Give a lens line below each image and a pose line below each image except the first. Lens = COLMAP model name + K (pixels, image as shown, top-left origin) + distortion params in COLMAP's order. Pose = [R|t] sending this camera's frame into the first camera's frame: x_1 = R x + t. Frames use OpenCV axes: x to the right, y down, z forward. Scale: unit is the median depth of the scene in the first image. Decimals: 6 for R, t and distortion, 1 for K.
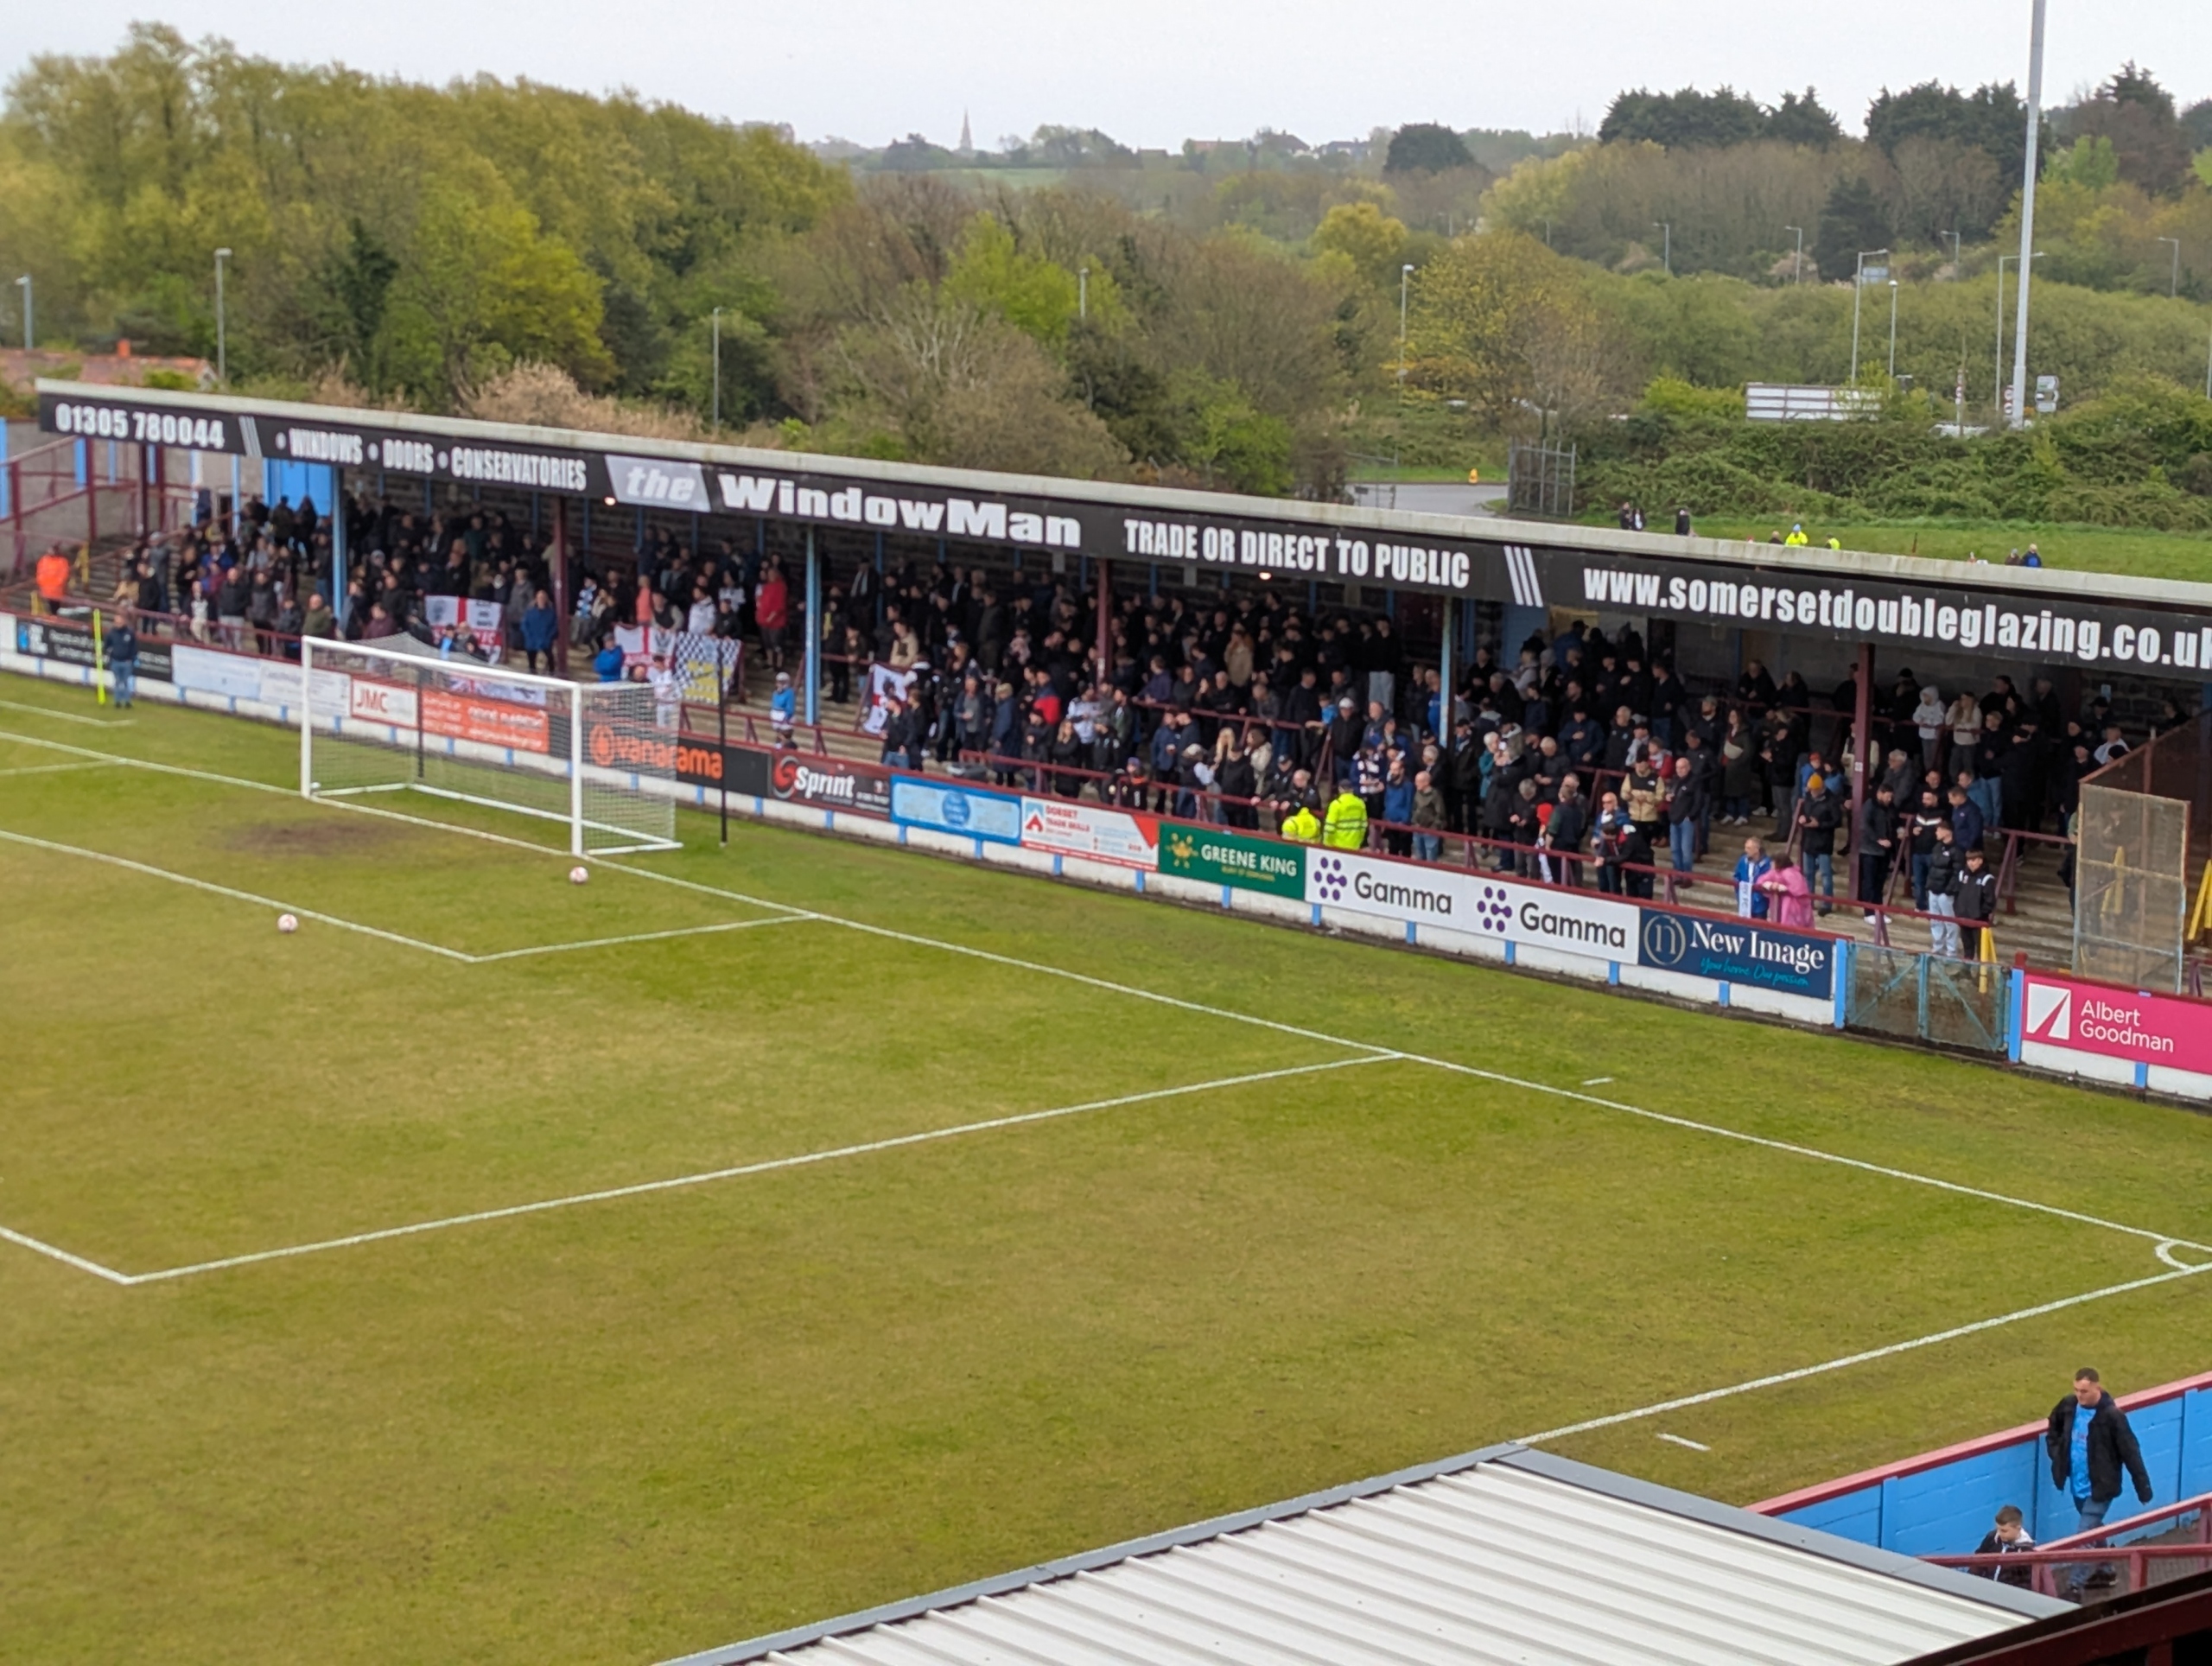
lens RADIAL K [[4116.6, 0, 1106.0], [0, 4116.6, 833.0], [0, 0, 1]] dist [0.177189, -1.676986]
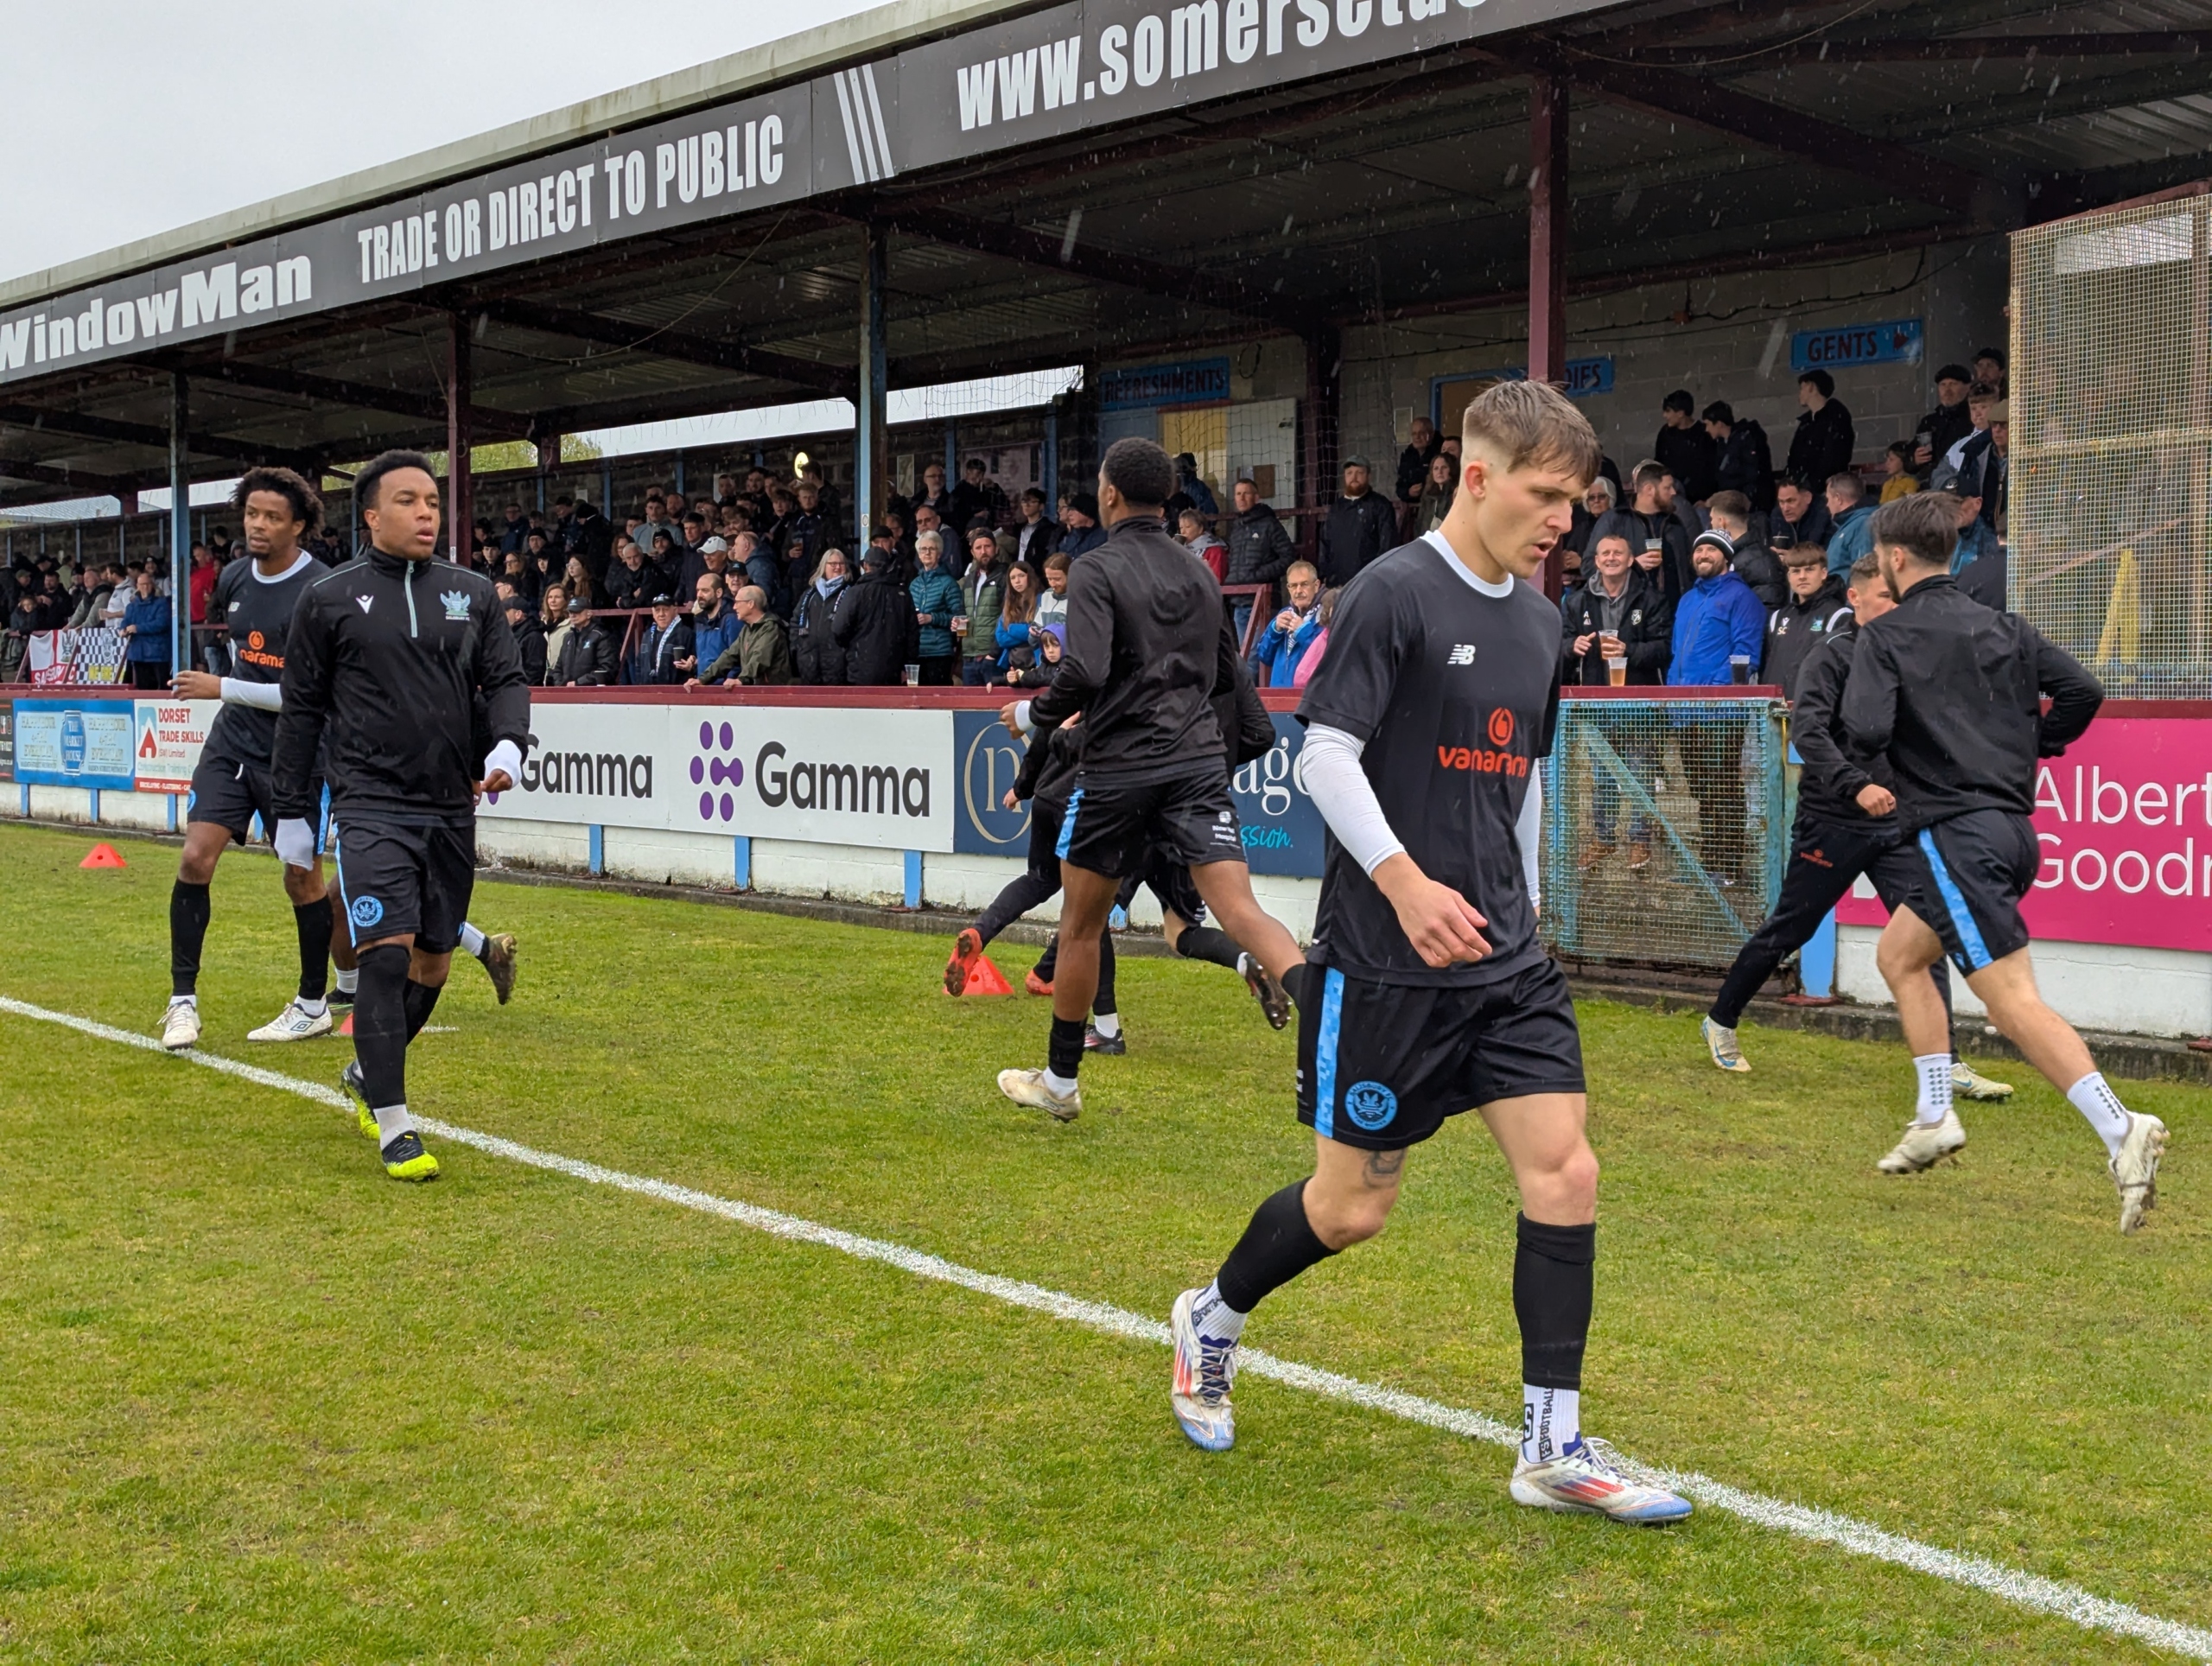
lens RADIAL K [[3084.7, 0, 1106.0], [0, 3084.7, 833.0], [0, 0, 1]] dist [0.069231, -0.031917]
pose [[0.996186, -0.011192, -0.086539, 0.154412], [0.001980, 0.994385, -0.105808, 0.056722], [0.087237, 0.105233, 0.990614, 0.629253]]
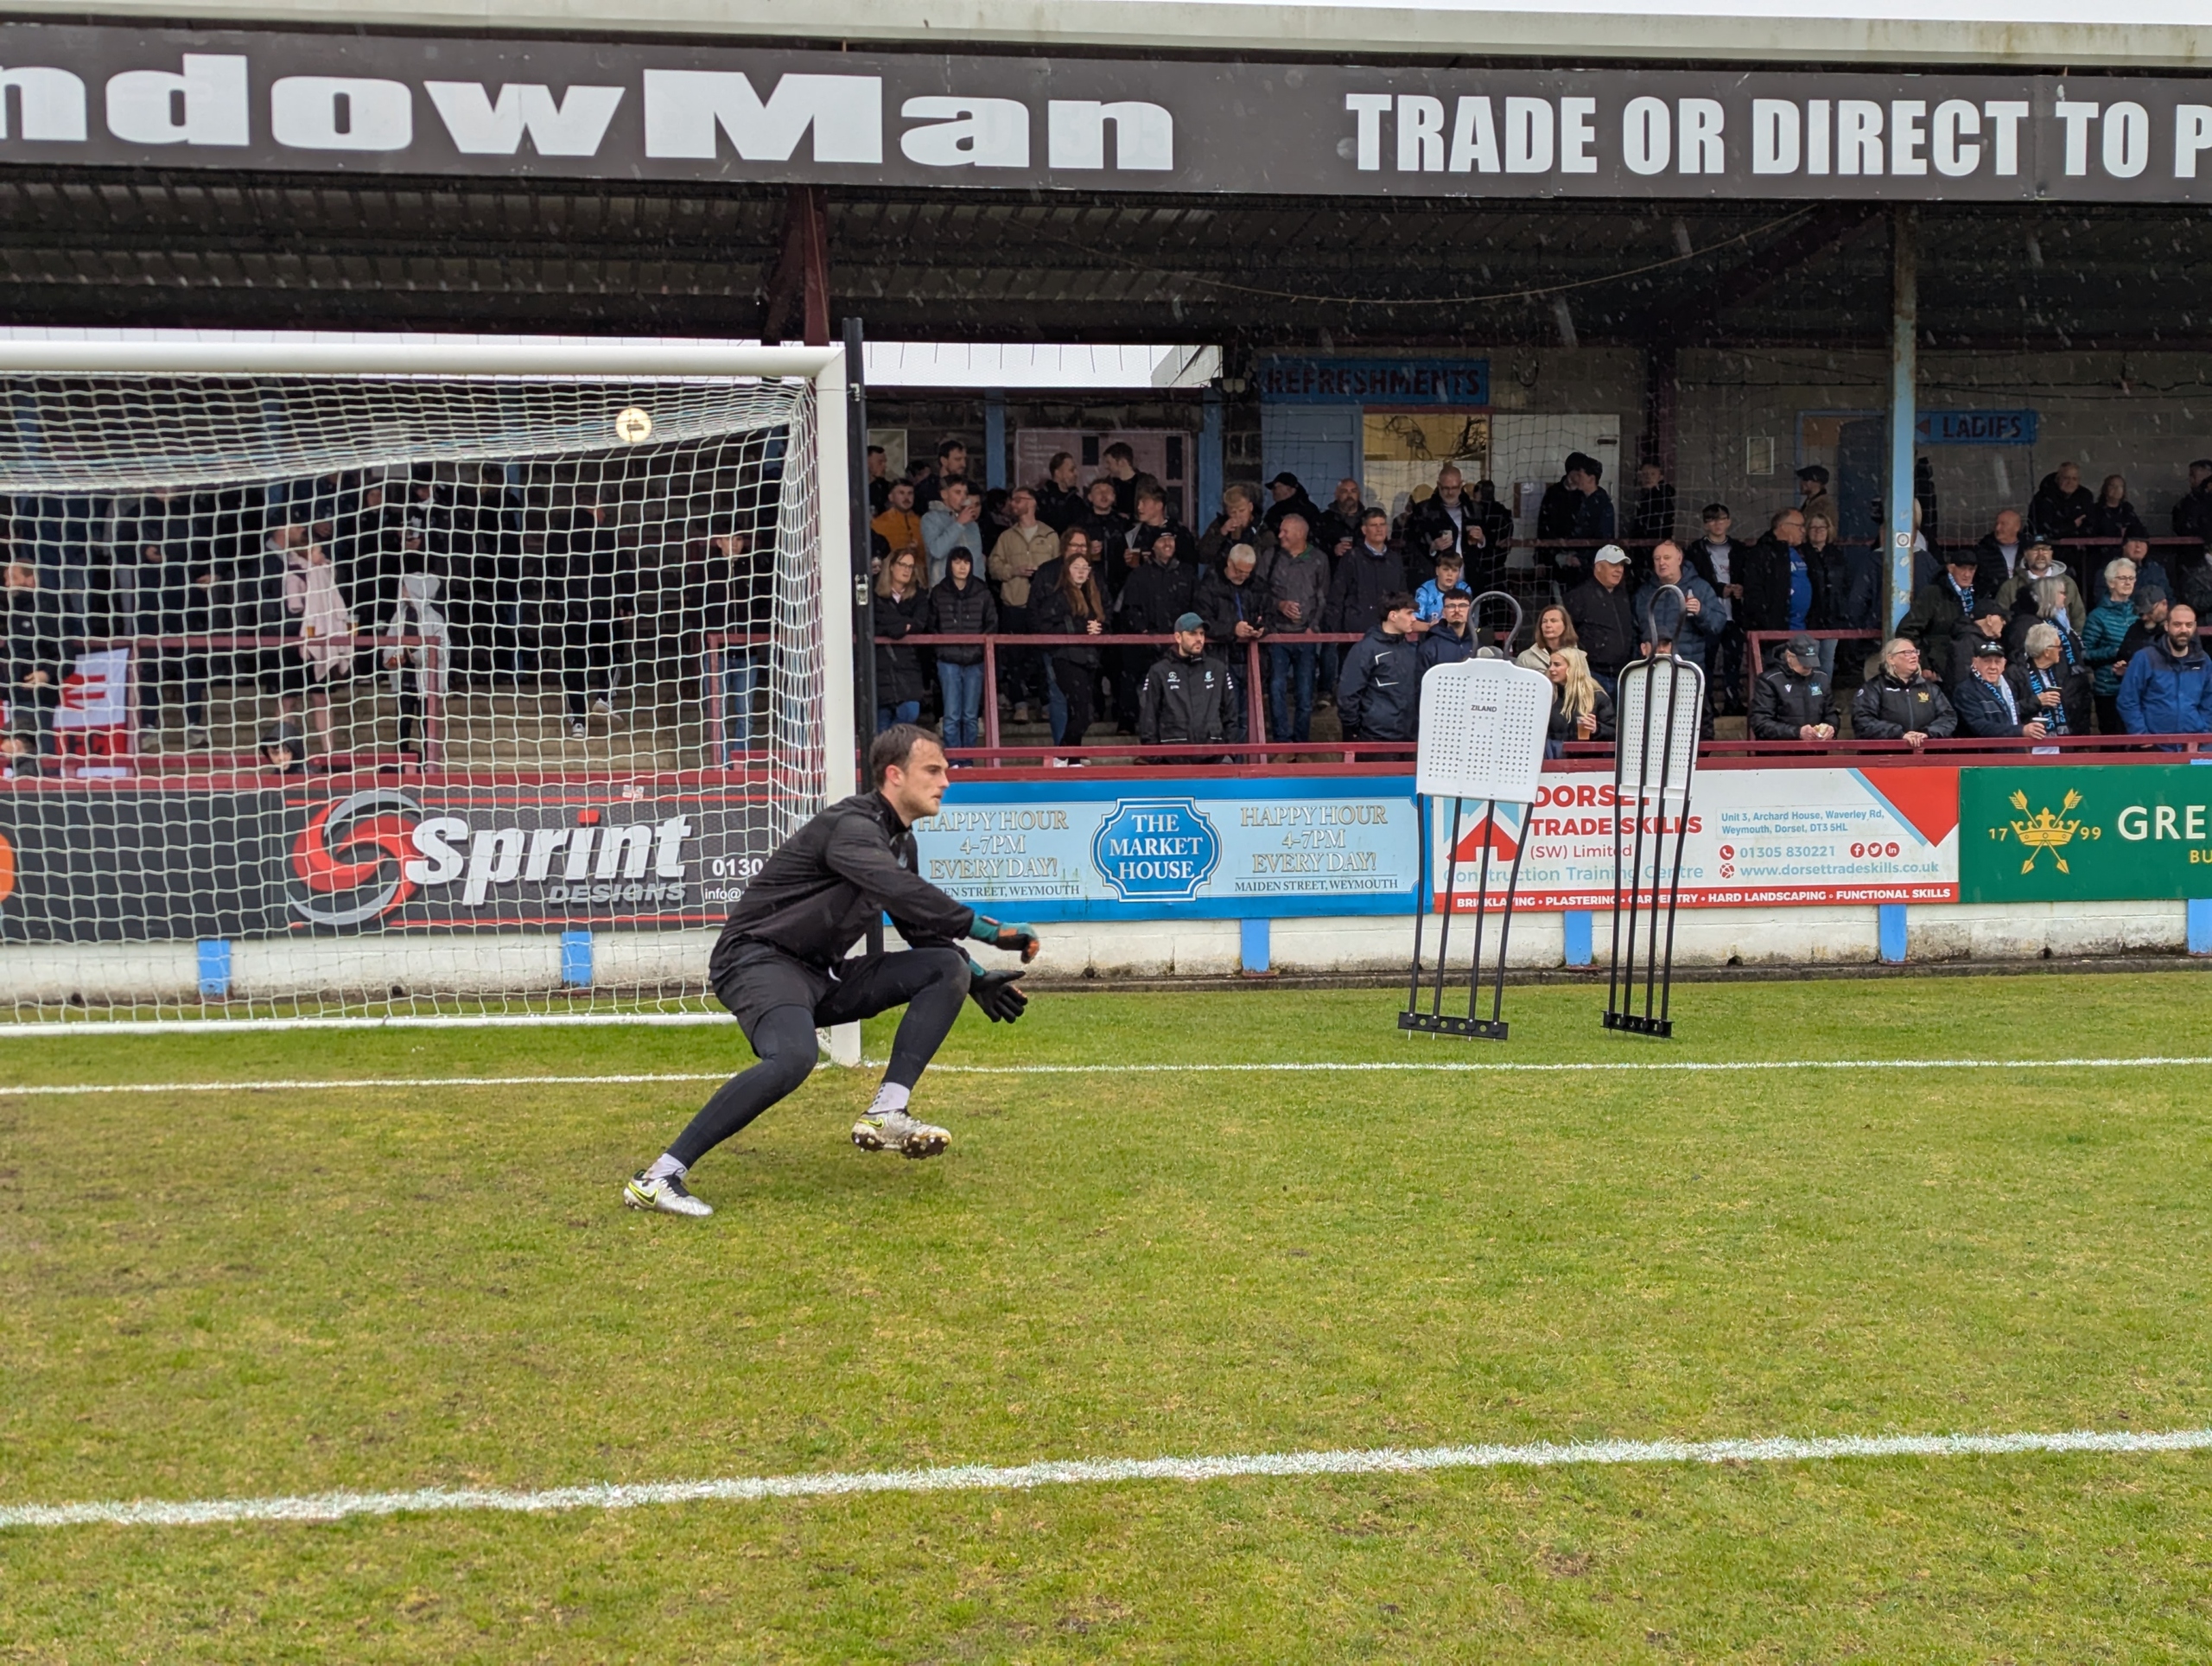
lens RADIAL K [[3084.7, 0, 1106.0], [0, 3084.7, 833.0], [0, 0, 1]] dist [0.069231, -0.031917]
pose [[0.552212, -0.062956, 0.831323, -0.279702], [0.141685, 0.989726, -0.019163, -0.002669], [-0.821576, 0.128368, 0.555459, 0.918636]]
